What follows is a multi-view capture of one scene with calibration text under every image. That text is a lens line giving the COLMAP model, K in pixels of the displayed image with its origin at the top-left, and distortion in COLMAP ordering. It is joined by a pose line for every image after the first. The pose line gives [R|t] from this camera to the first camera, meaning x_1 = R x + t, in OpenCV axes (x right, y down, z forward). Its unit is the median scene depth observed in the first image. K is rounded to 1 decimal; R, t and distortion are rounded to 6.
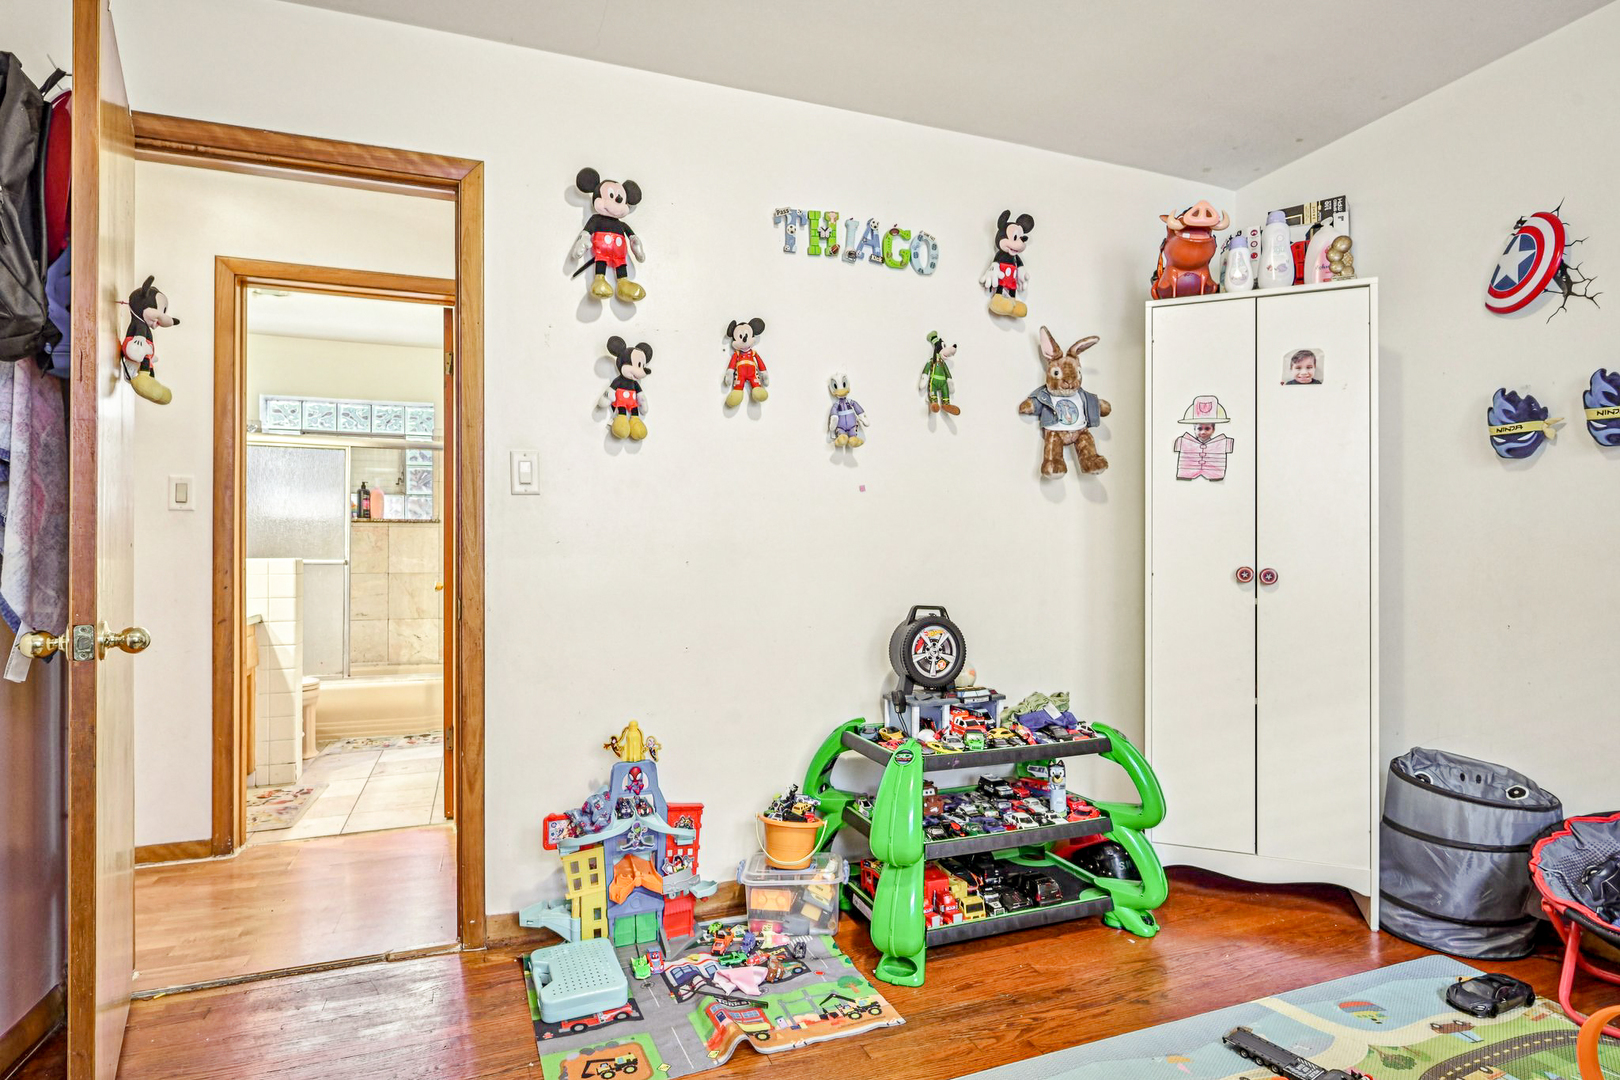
lens RADIAL K [[843.7, 0, 809.4], [0, 843.7, 551.5], [0, 0, 1]] dist [-0.002012, -0.000089]
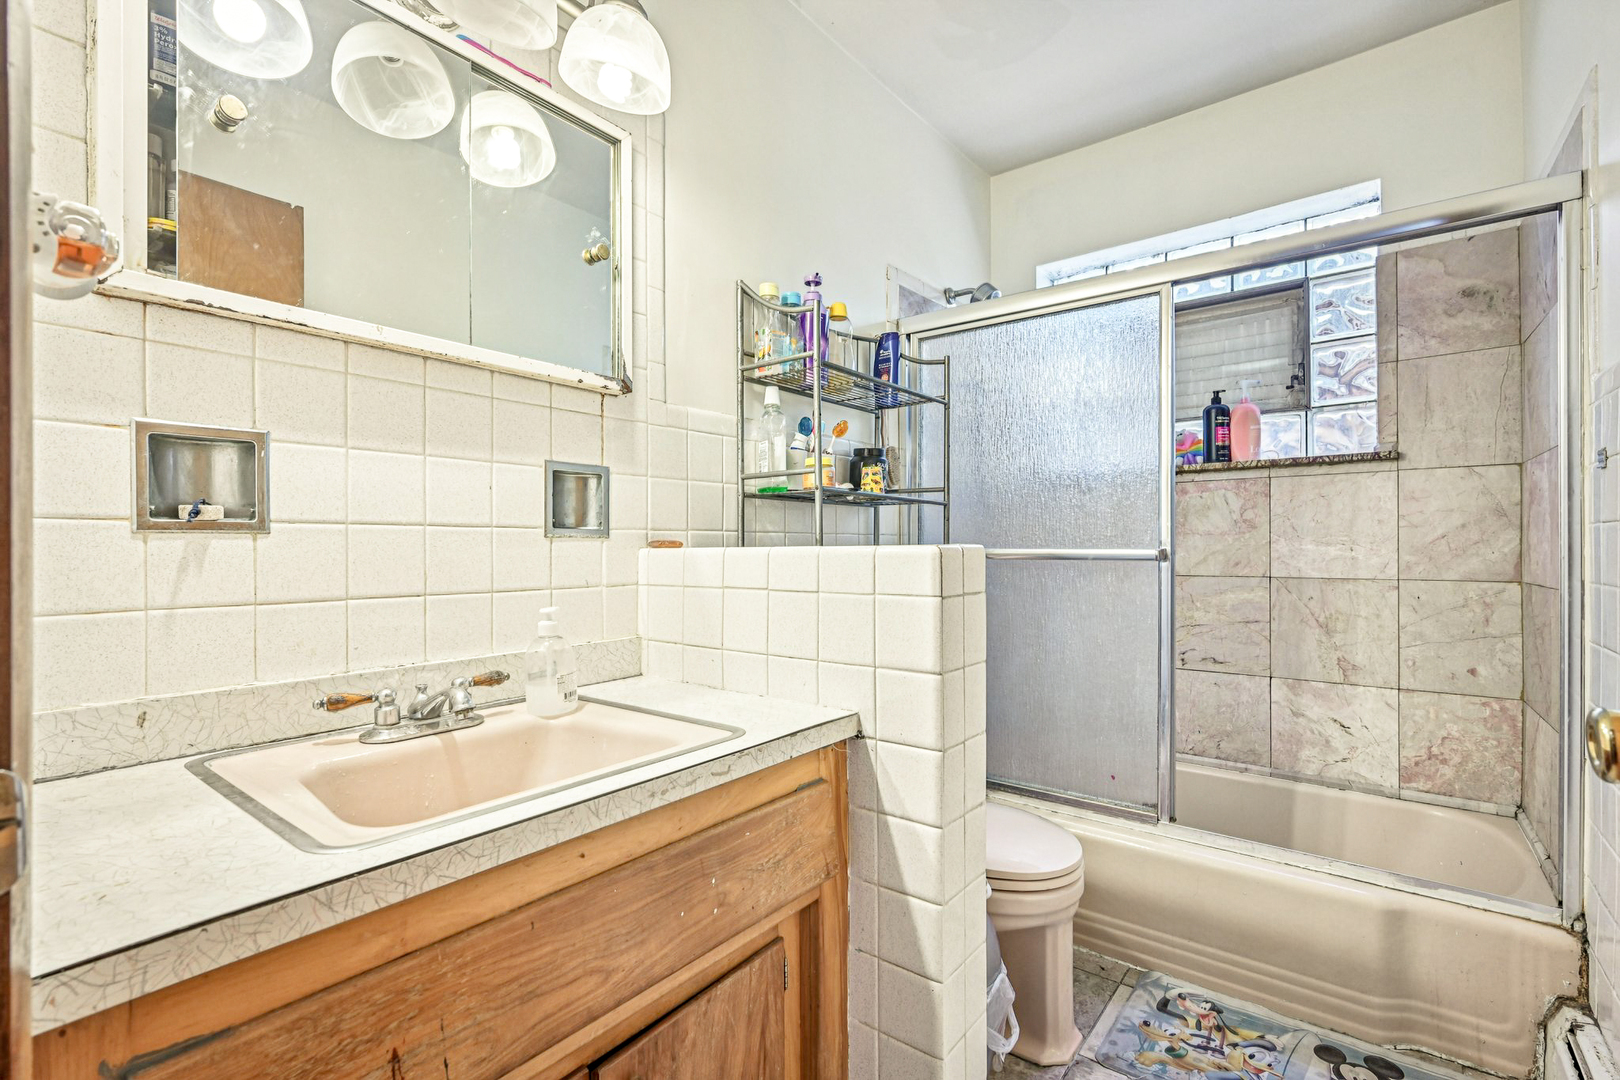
lens RADIAL K [[709.4, 0, 817.2], [0, 709.4, 548.1], [0, 0, 1]] dist [-0.002891, 0.000053]
pose [[0.509660, 0.000090, -0.860376, -0.288621], [0.009246, 0.999942, 0.005581, 0.005051], [0.860326, -0.010799, 0.509629, 0.582406]]
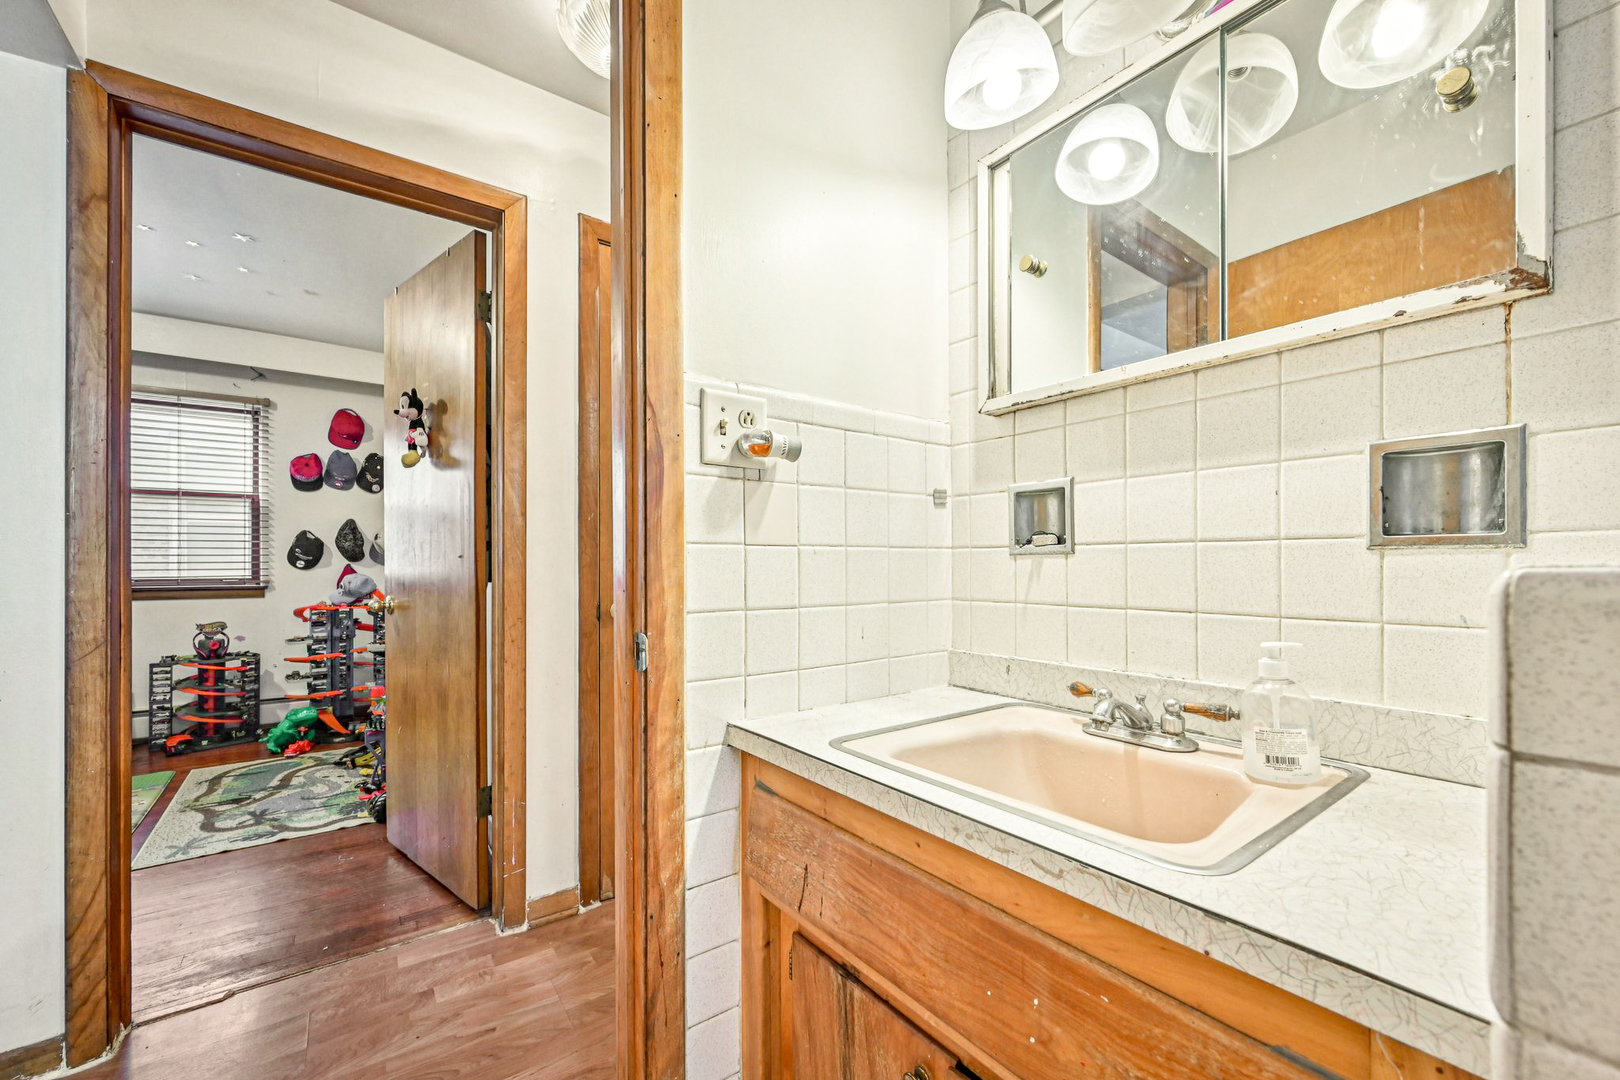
lens RADIAL K [[644.5, 0, 811.0], [0, 644.5, 555.7], [0, 0, 1]] dist [0.000667, 0.000489]
pose [[-0.963436, 0.008879, -0.267793, -0.350364], [0.013582, 0.999784, -0.015715, 0.004258], [0.267595, -0.018777, -0.963348, 0.703398]]
